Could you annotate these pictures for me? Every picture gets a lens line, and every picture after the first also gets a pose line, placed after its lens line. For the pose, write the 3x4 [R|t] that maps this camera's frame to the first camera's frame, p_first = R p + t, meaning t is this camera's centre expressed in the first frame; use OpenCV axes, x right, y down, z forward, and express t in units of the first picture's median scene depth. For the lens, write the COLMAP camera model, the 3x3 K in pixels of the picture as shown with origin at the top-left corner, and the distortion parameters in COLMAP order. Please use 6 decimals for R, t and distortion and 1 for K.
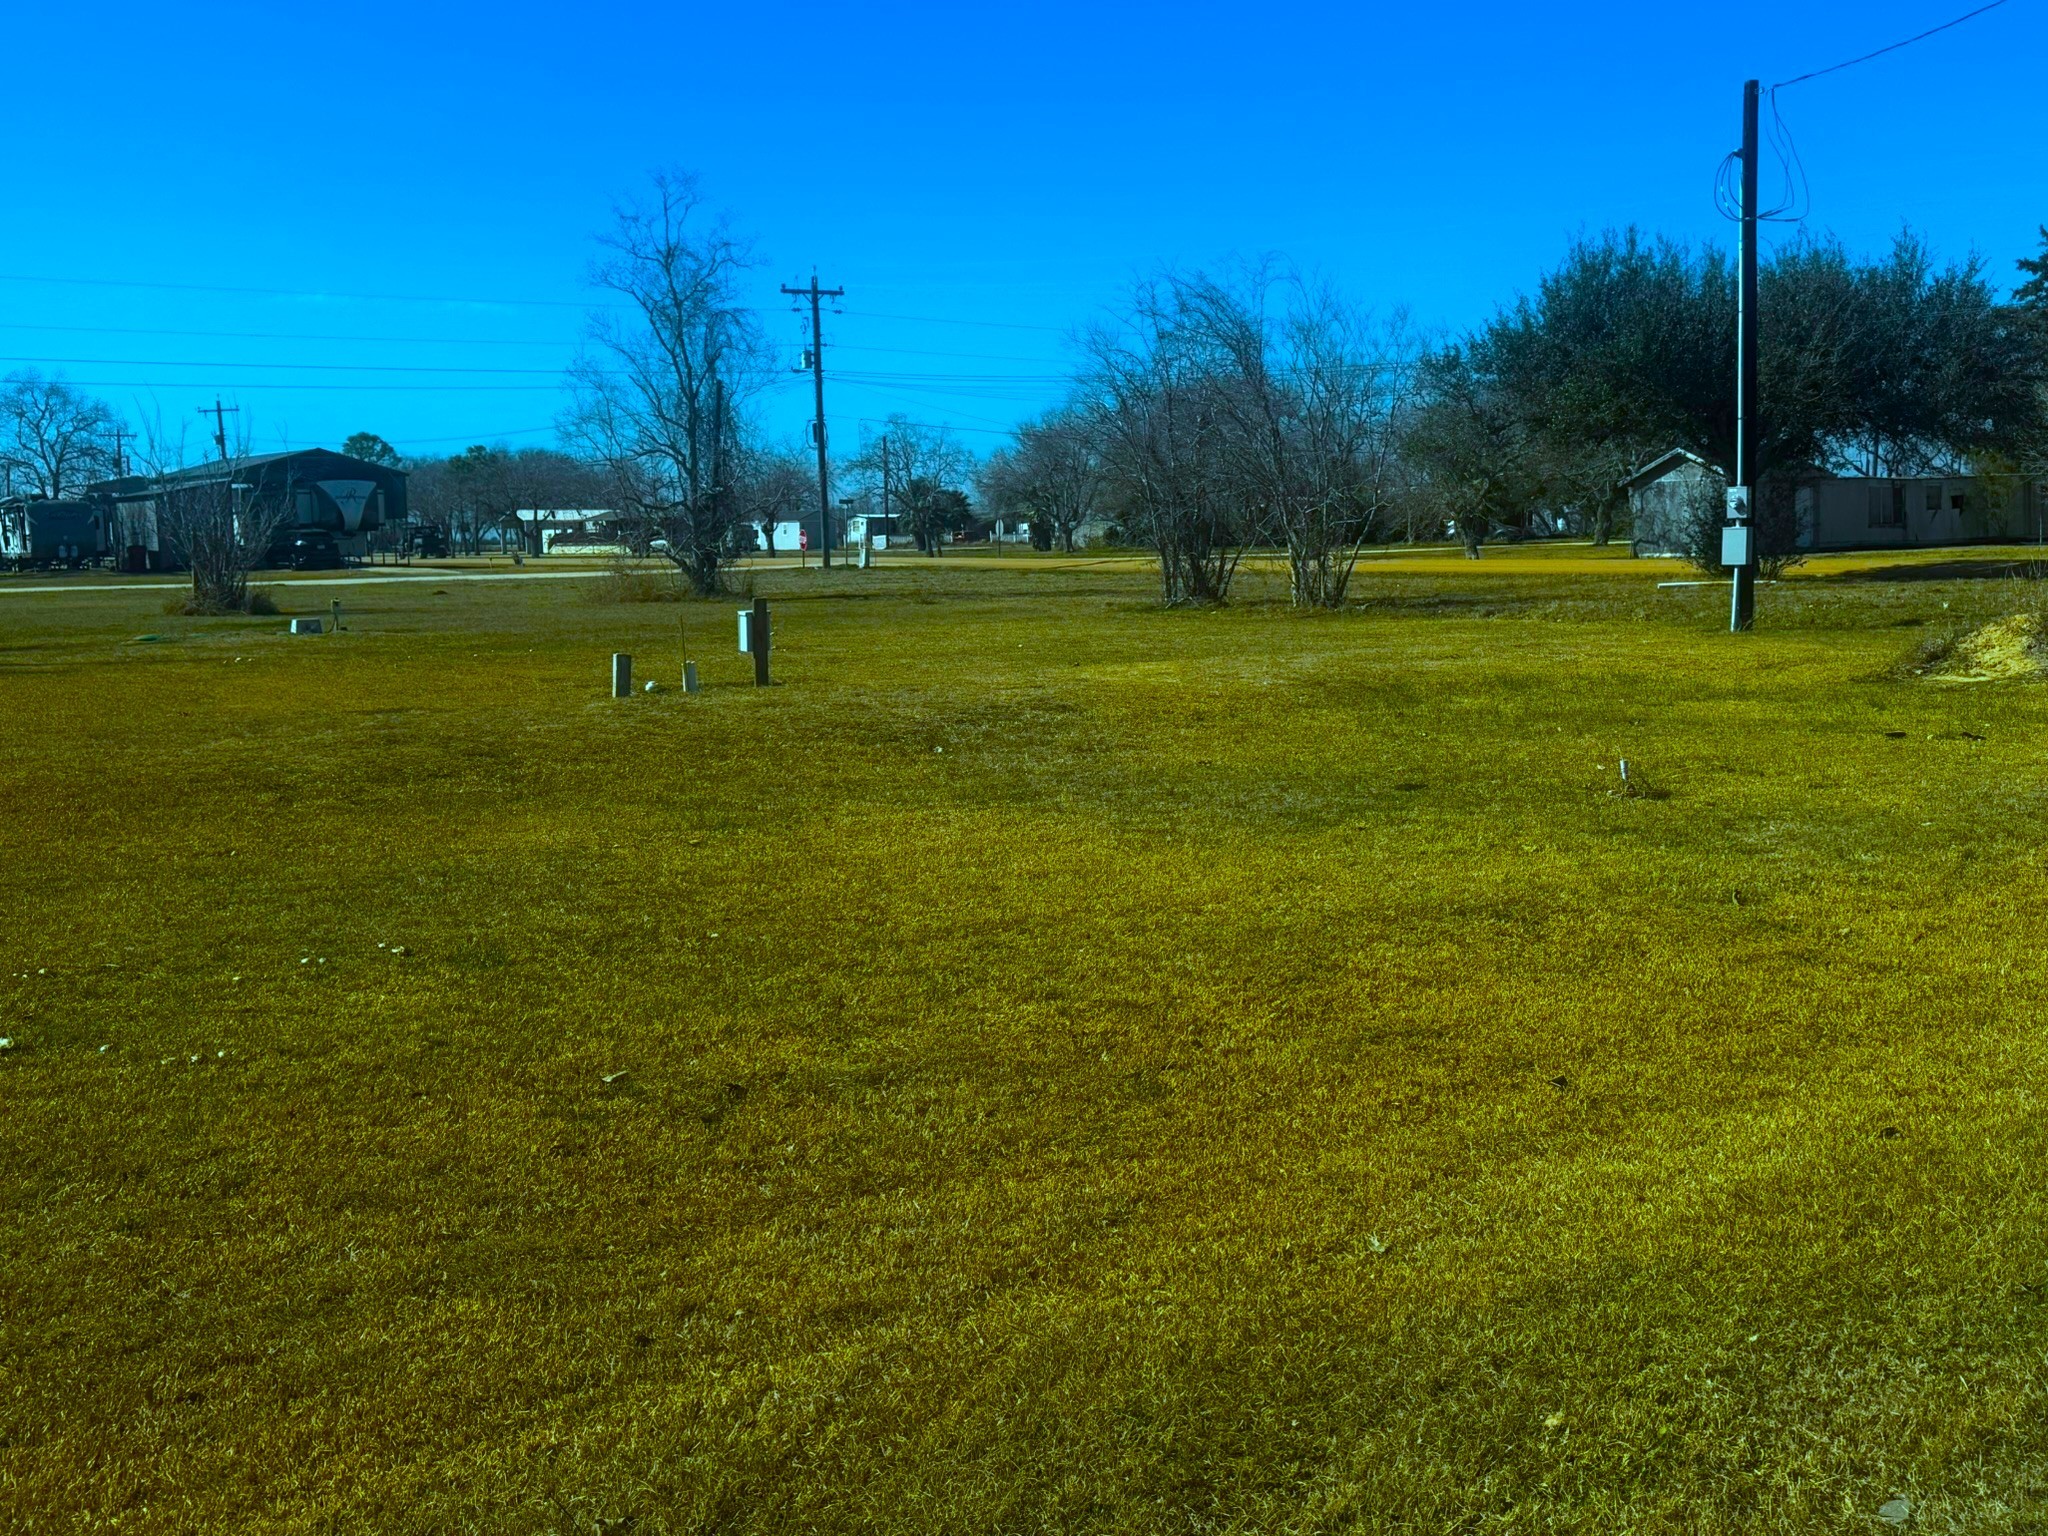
lens RADIAL K [[2241.1, 0, 1024.0], [0, 2241.1, 768.0], [0, 0, 1]] dist [0.090861, -0.015419]
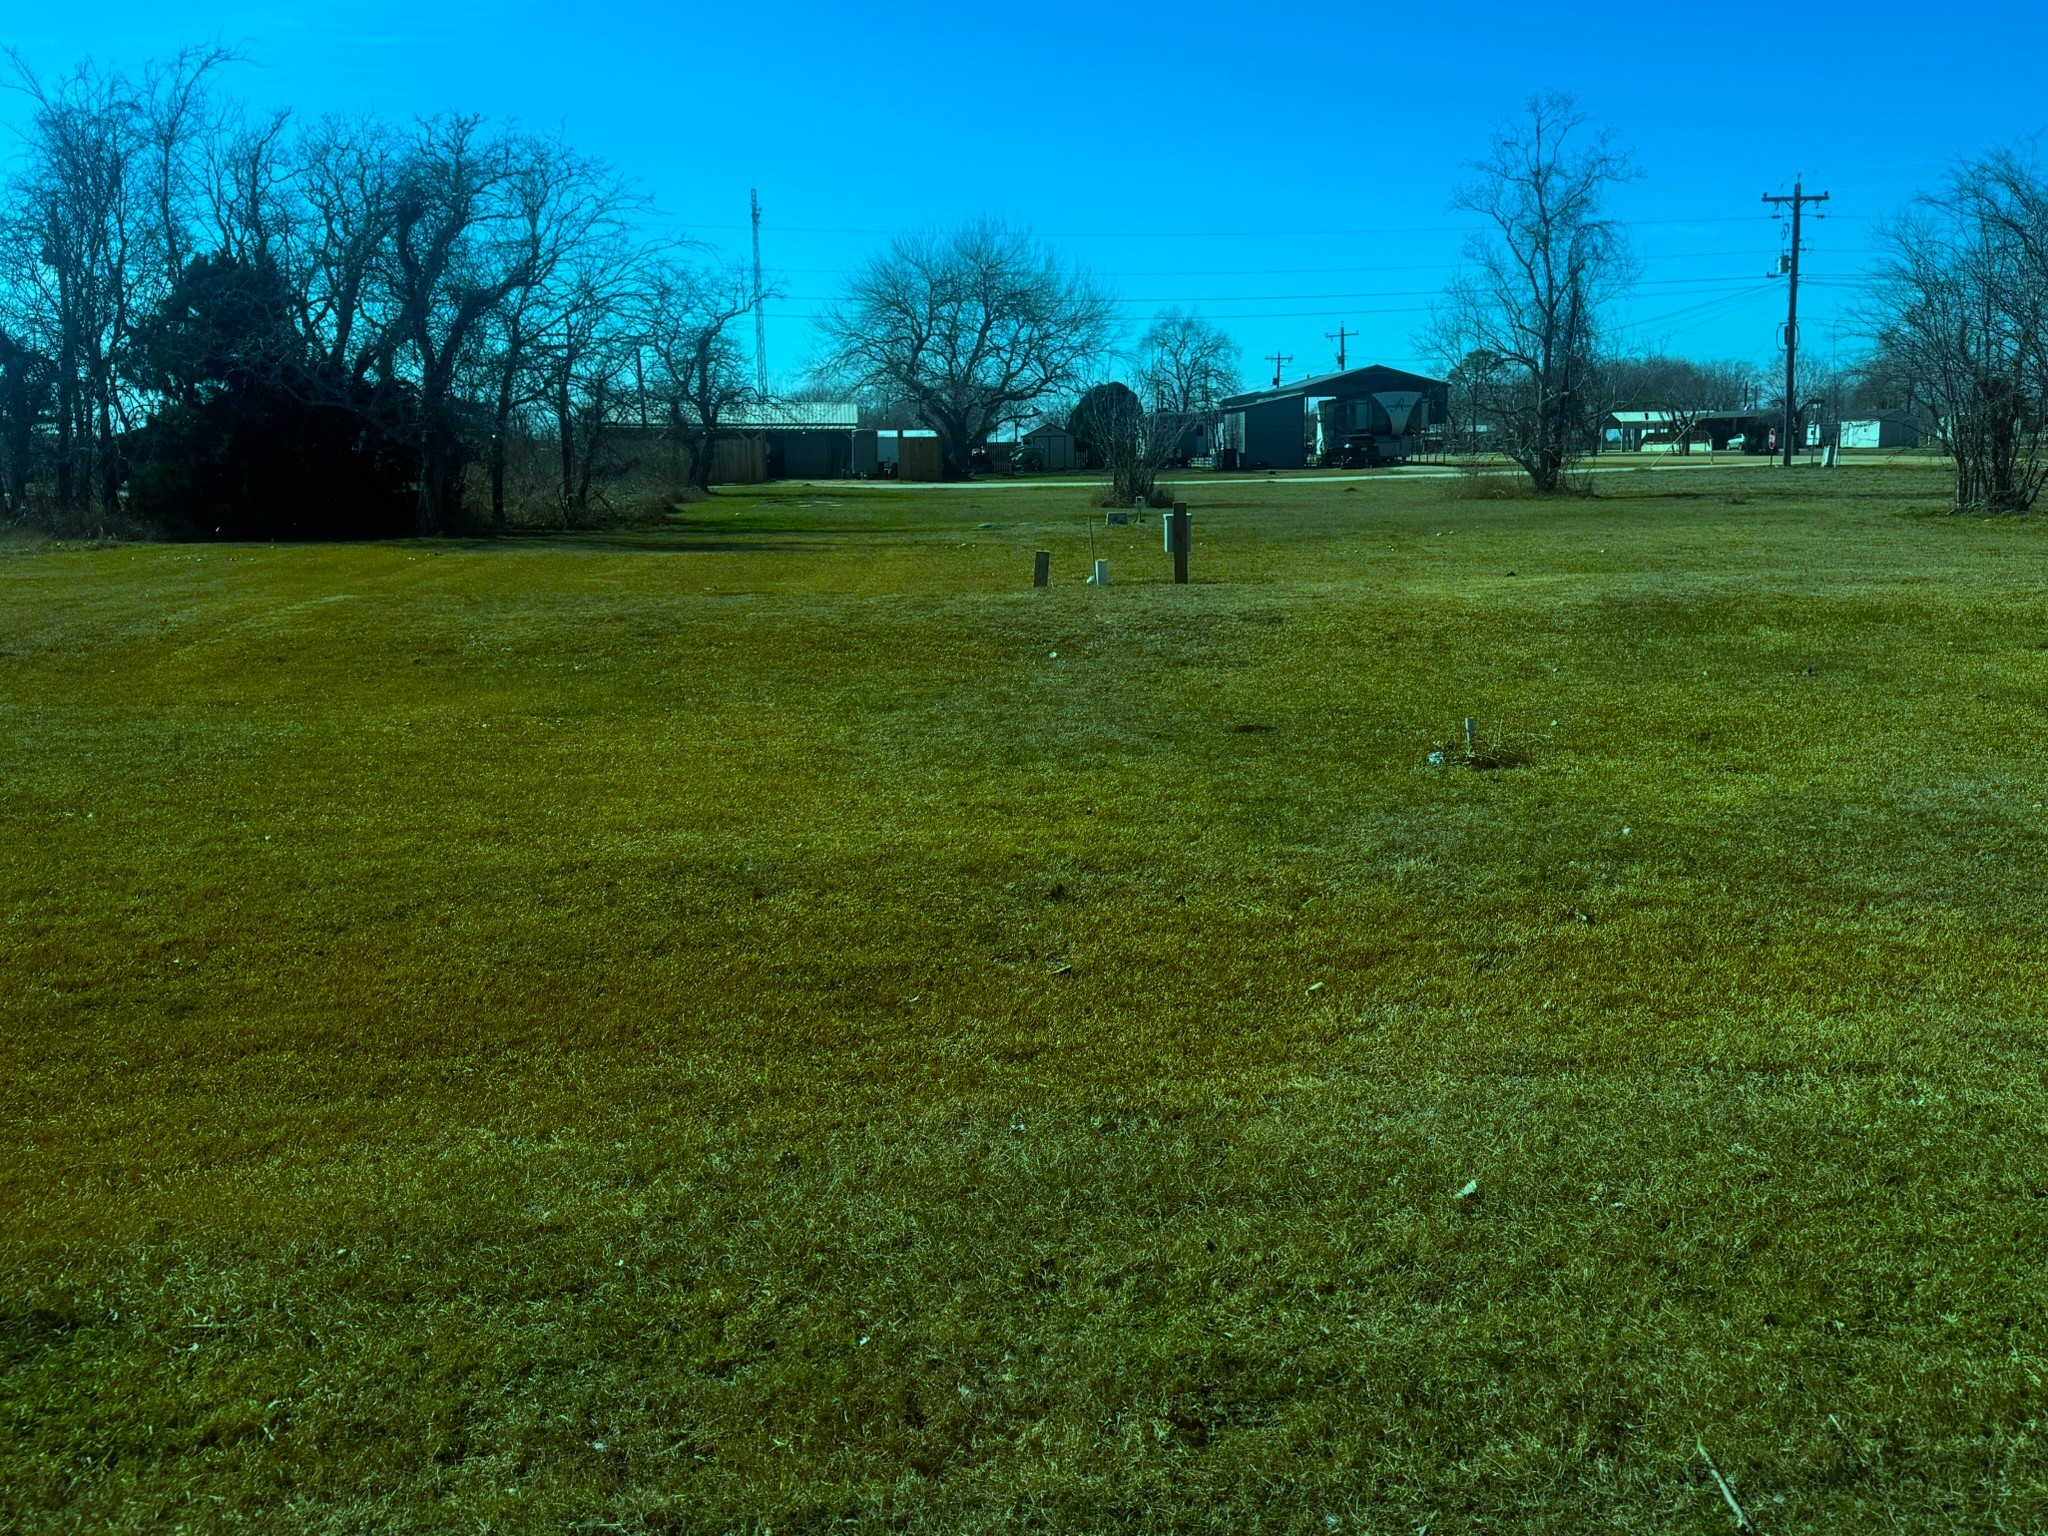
lens RADIAL K [[1867.1, 0, 1029.9], [0, 1867.1, 779.6], [0, 0, 1]] dist [0.185005, -0.373417]
pose [[0.853634, 0.094898, -0.512155, 0.122474], [-0.055335, 0.994221, 0.091991, -0.009014], [0.517925, -0.050187, 0.853952, 0.073840]]
